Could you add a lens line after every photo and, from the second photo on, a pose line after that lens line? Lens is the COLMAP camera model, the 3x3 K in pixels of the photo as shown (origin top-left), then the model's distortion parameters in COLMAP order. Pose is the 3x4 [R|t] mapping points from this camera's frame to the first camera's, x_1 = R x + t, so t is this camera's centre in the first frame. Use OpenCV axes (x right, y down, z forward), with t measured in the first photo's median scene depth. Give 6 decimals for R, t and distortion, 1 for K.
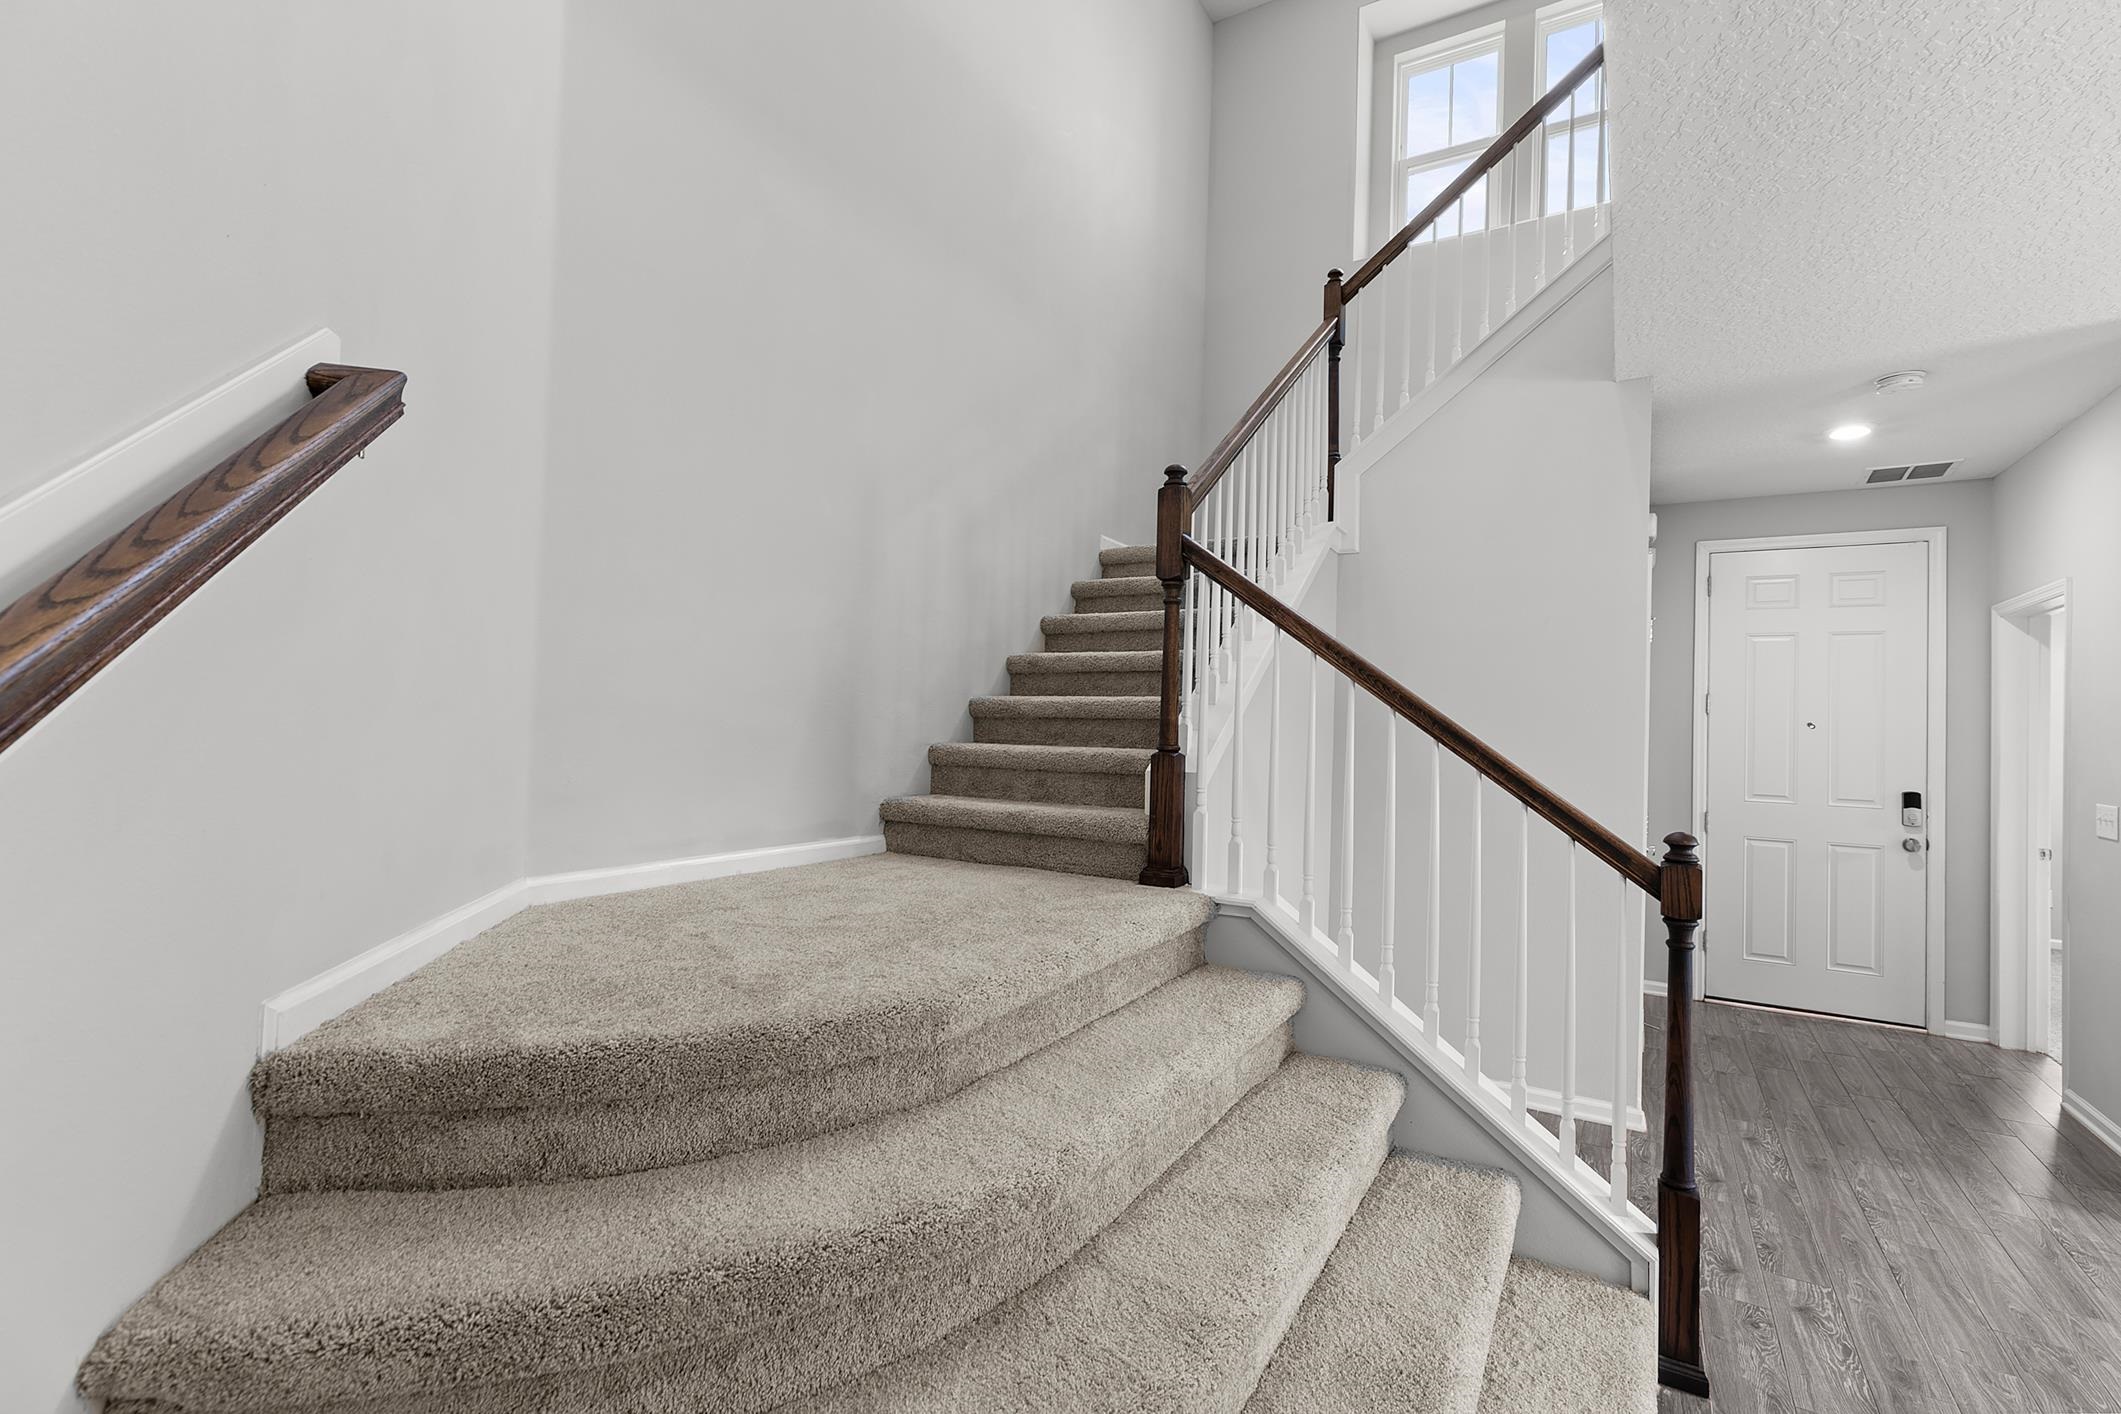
lens RADIAL K [[970.1, 0, 1060.9], [0, 970.1, 706.7], [0, 0, 1]] dist [-0.000386, -0.000366]
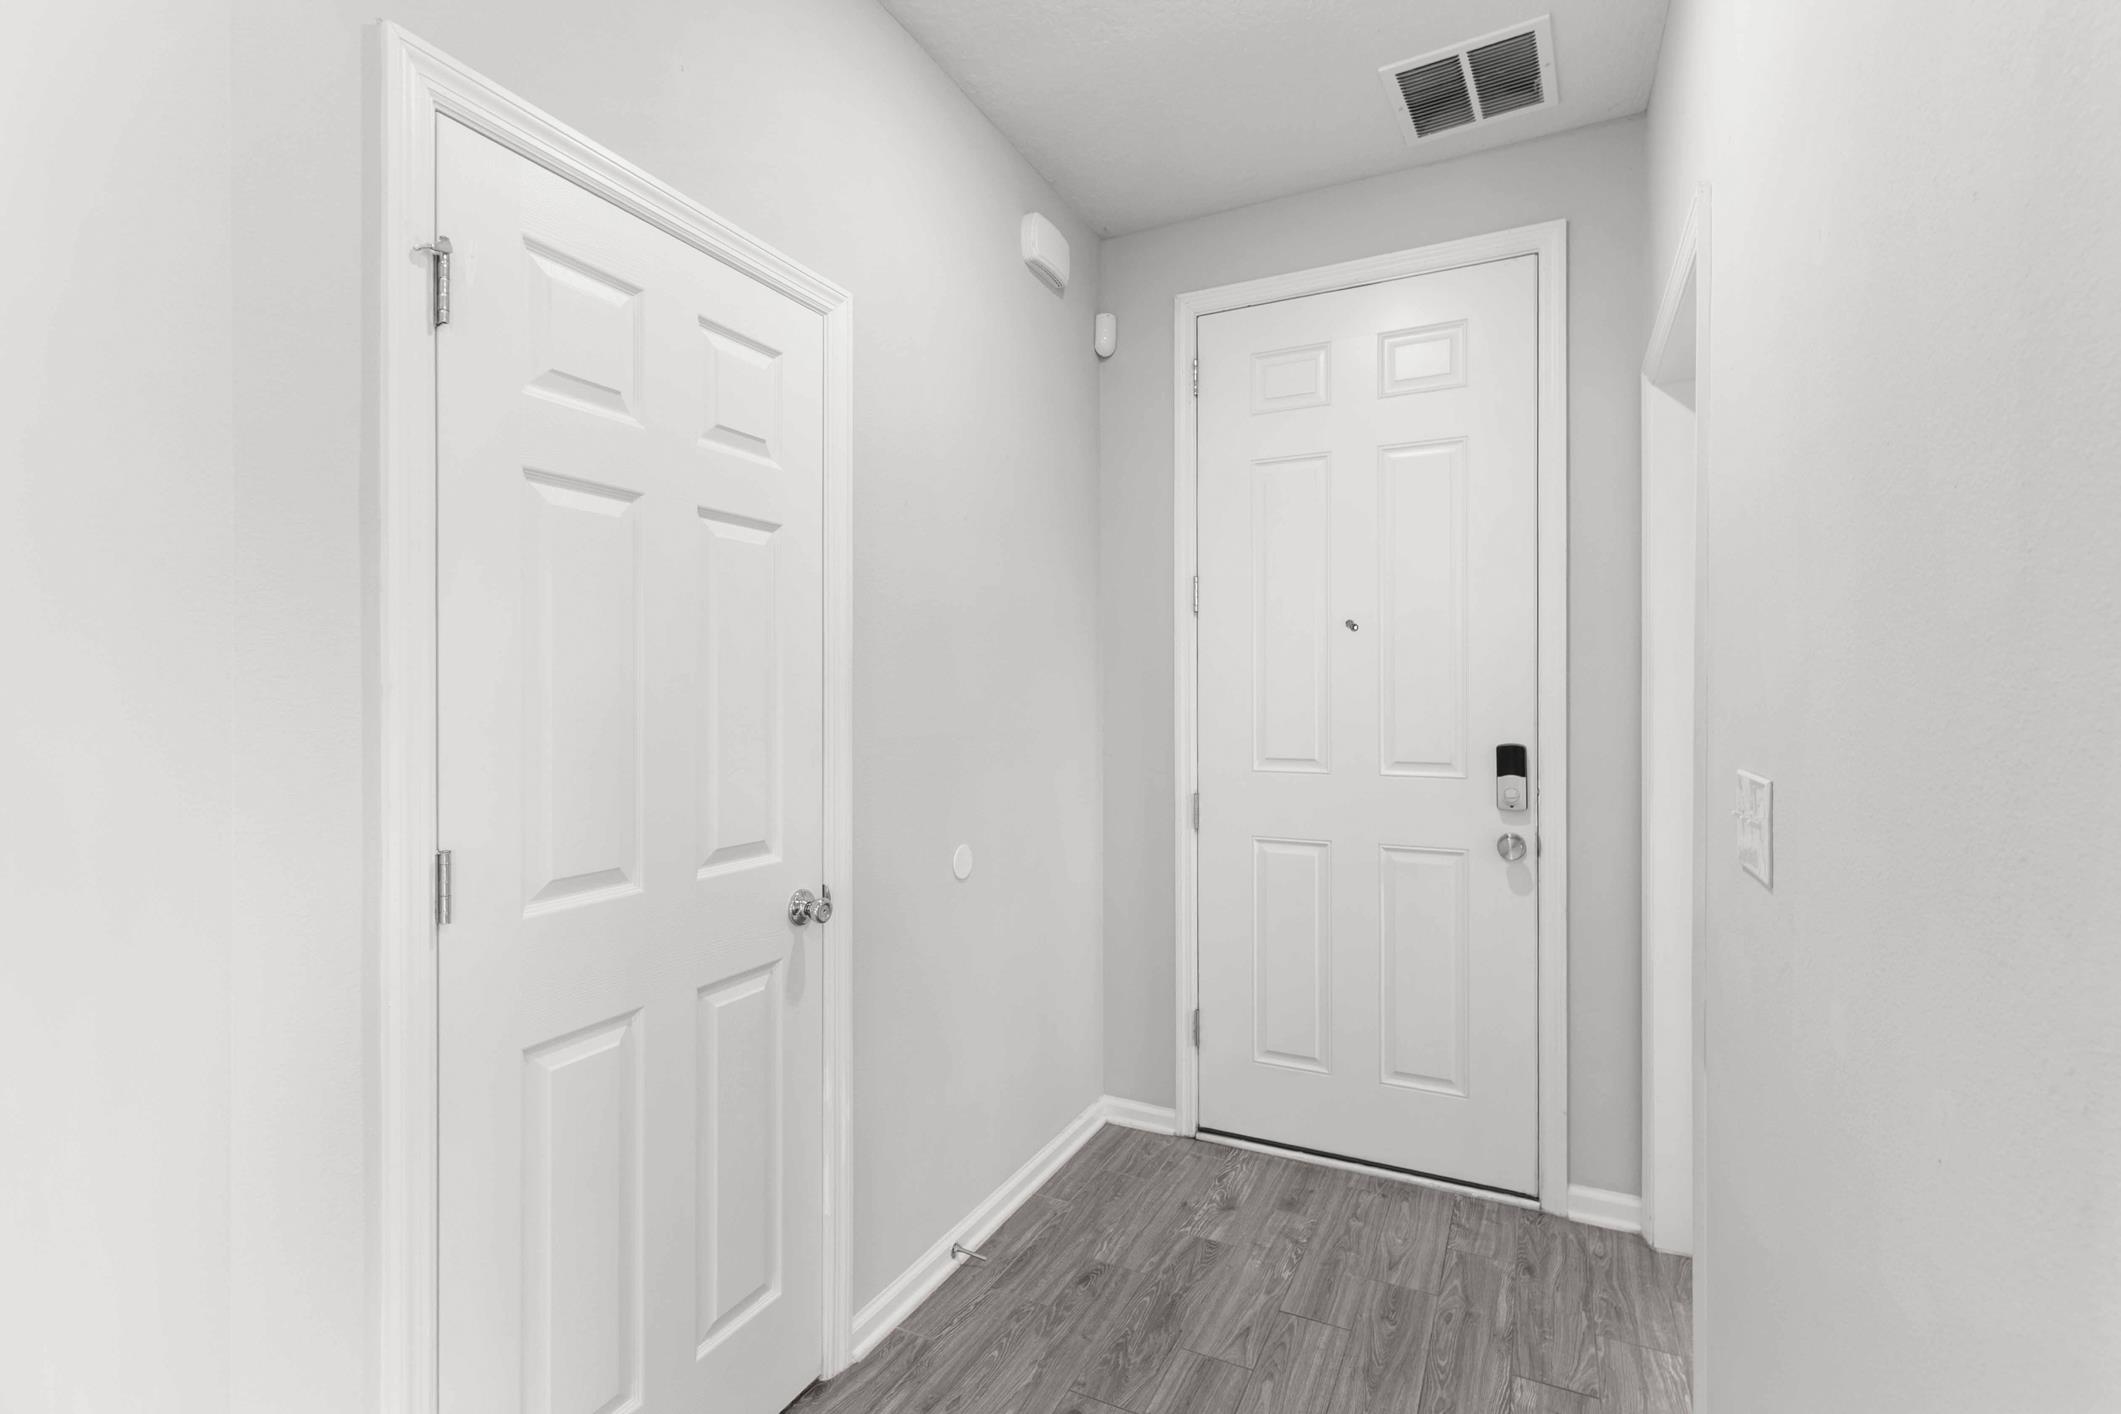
lens RADIAL K [[970.1, 0, 1057.4], [0, 970.1, 705.6], [0, 0, 1]] dist [-0.000386, -0.000366]
pose [[0.997348, -0.032510, 0.065112, 0.605183], [0.030589, 0.999073, 0.030296, 0.044437], [-0.066036, -0.028224, 0.997418, 0.503982]]
